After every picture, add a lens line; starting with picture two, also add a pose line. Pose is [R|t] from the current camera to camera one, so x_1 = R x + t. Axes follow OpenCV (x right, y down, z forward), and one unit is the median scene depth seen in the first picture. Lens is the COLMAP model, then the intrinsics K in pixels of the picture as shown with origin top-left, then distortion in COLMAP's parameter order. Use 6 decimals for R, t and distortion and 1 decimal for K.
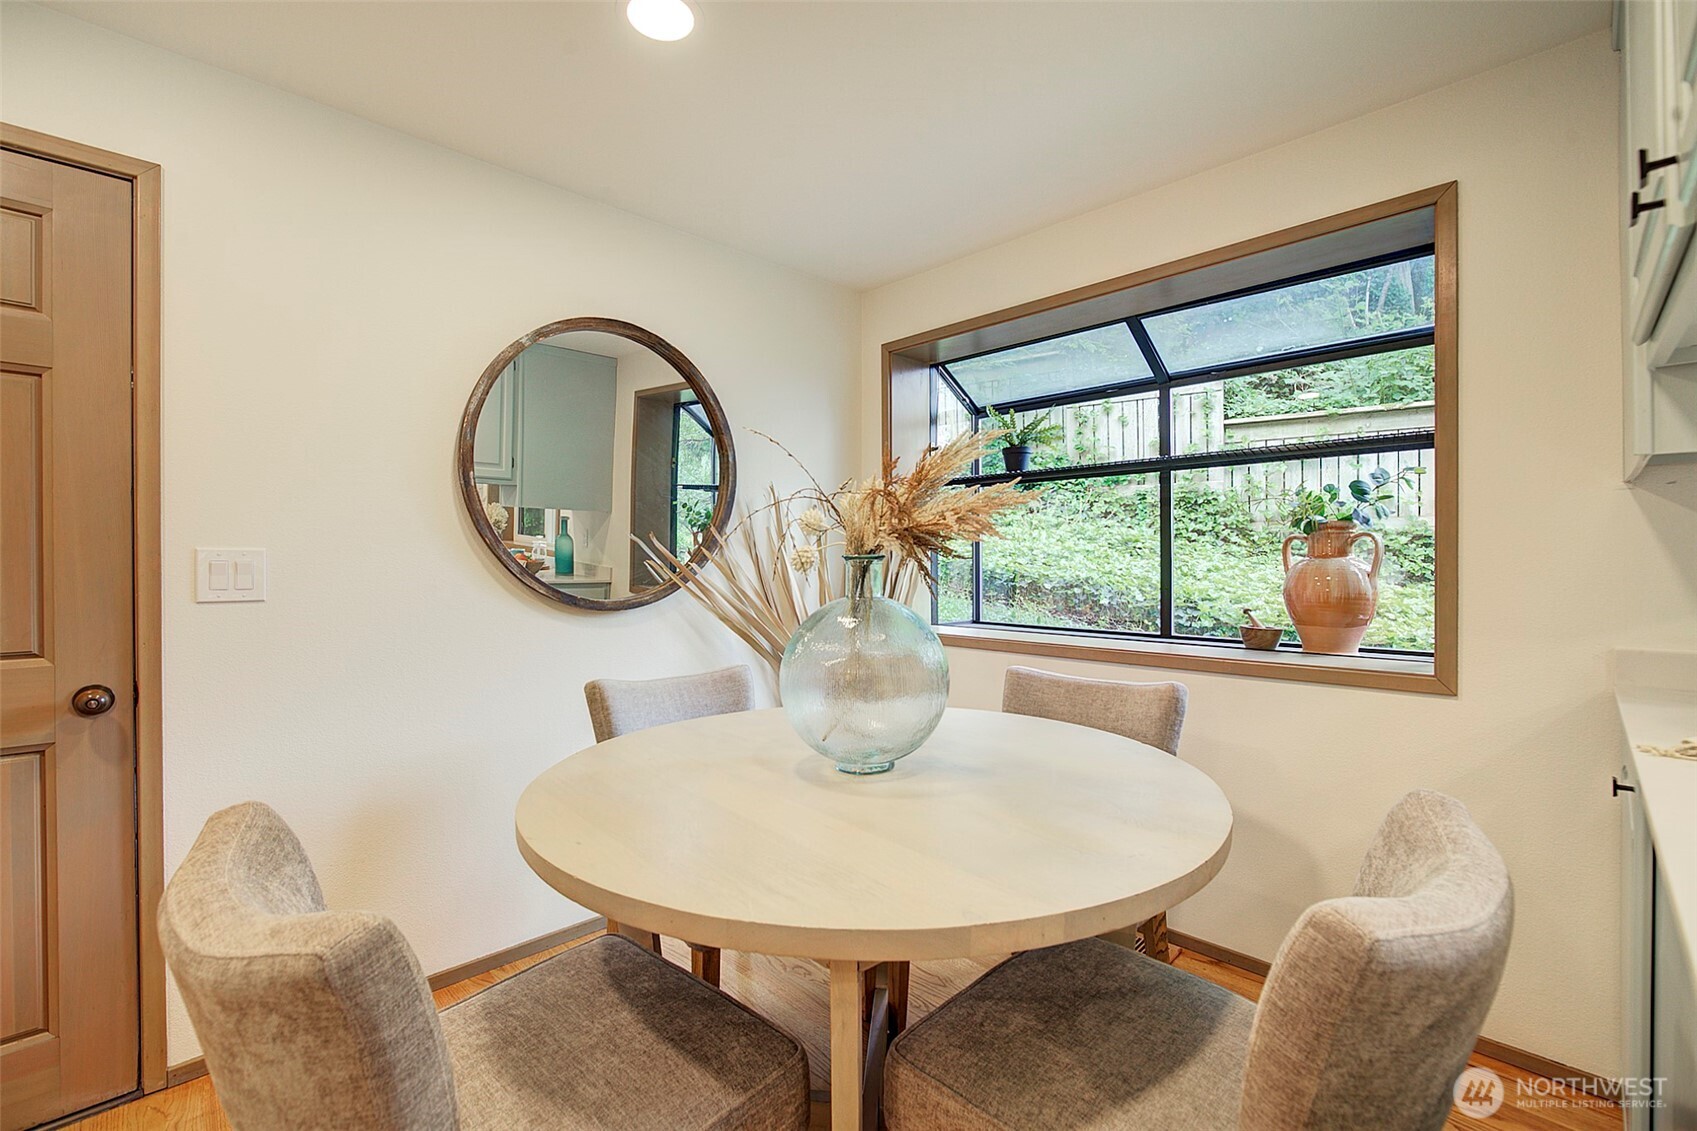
lens RADIAL K [[732.3, 0, 838.6], [0, 732.3, 562.9], [0, 0, 1]] dist [-0.011590, 0.001067]
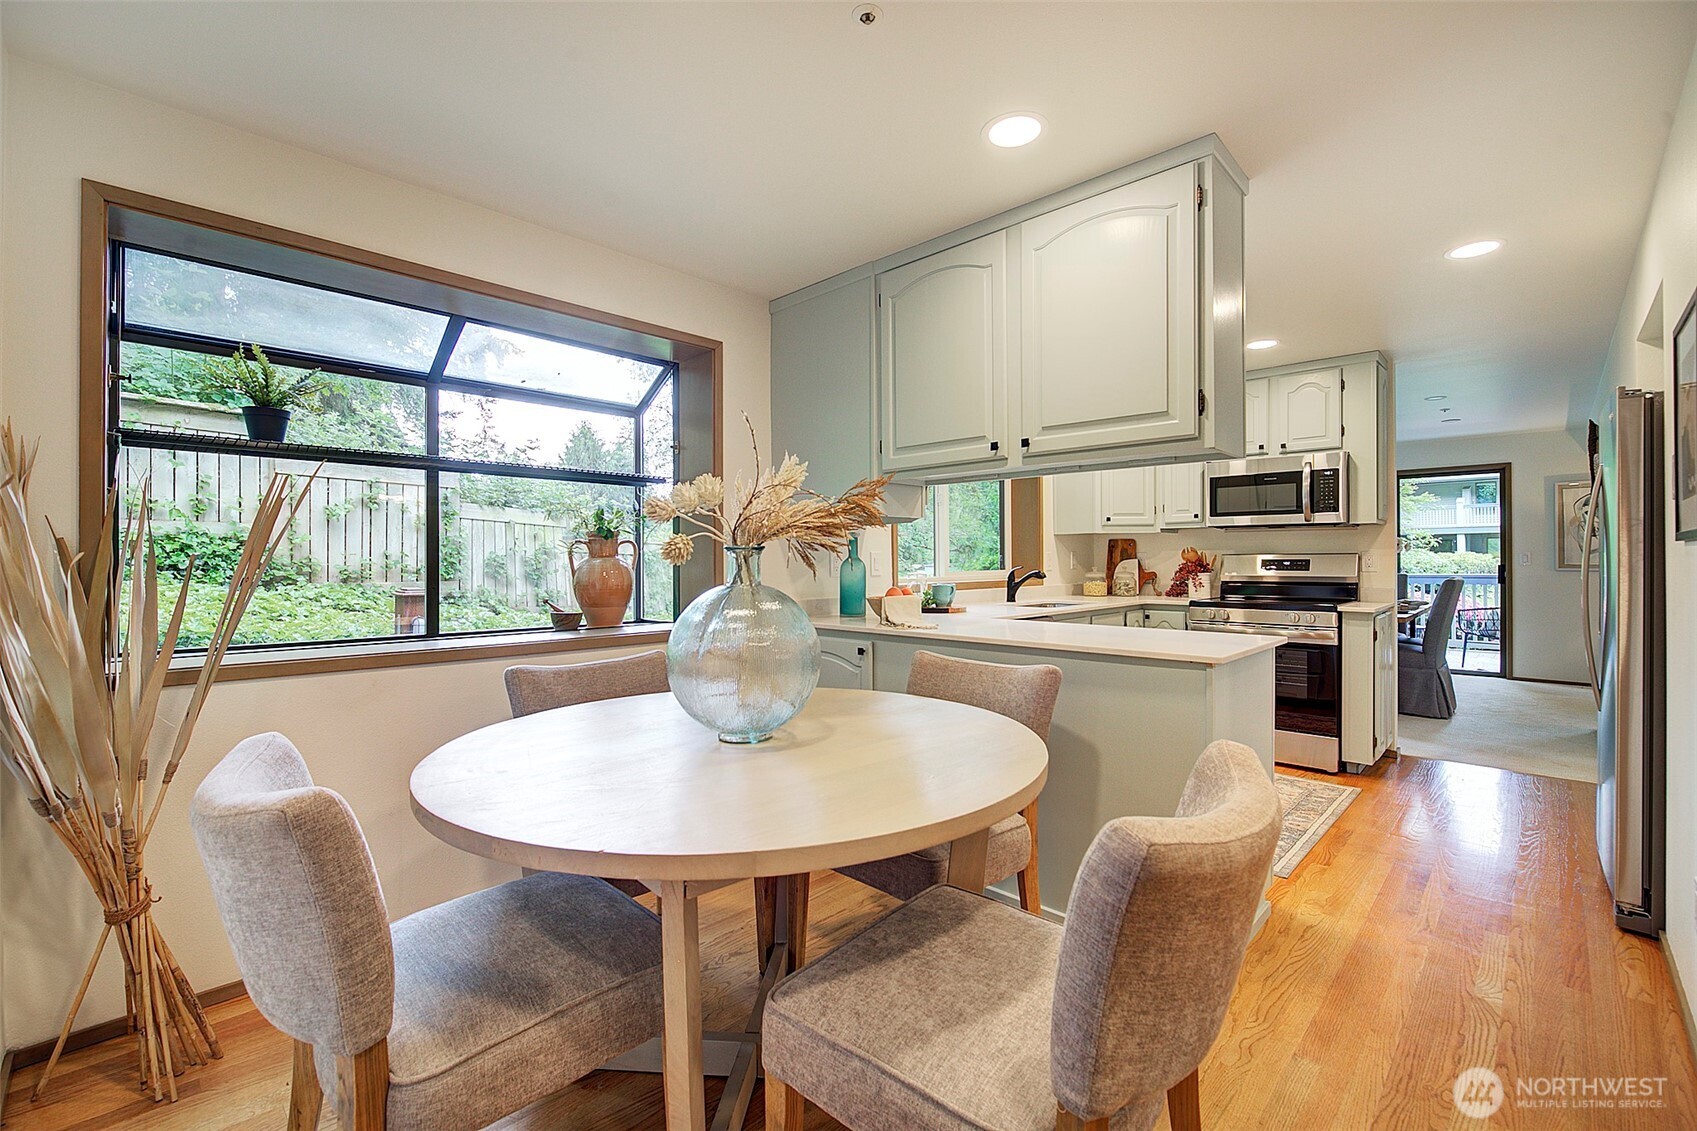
lens RADIAL K [[732.3, 0, 841.2], [0, 732.3, 561.8], [0, 0, 1]] dist [-0.011590, 0.001067]
pose [[-0.020197, 0.008217, 0.999762, -0.558173], [0.007323, 0.999941, -0.008070, 0.013217], [-0.999769, 0.007159, -0.020256, 0.456475]]
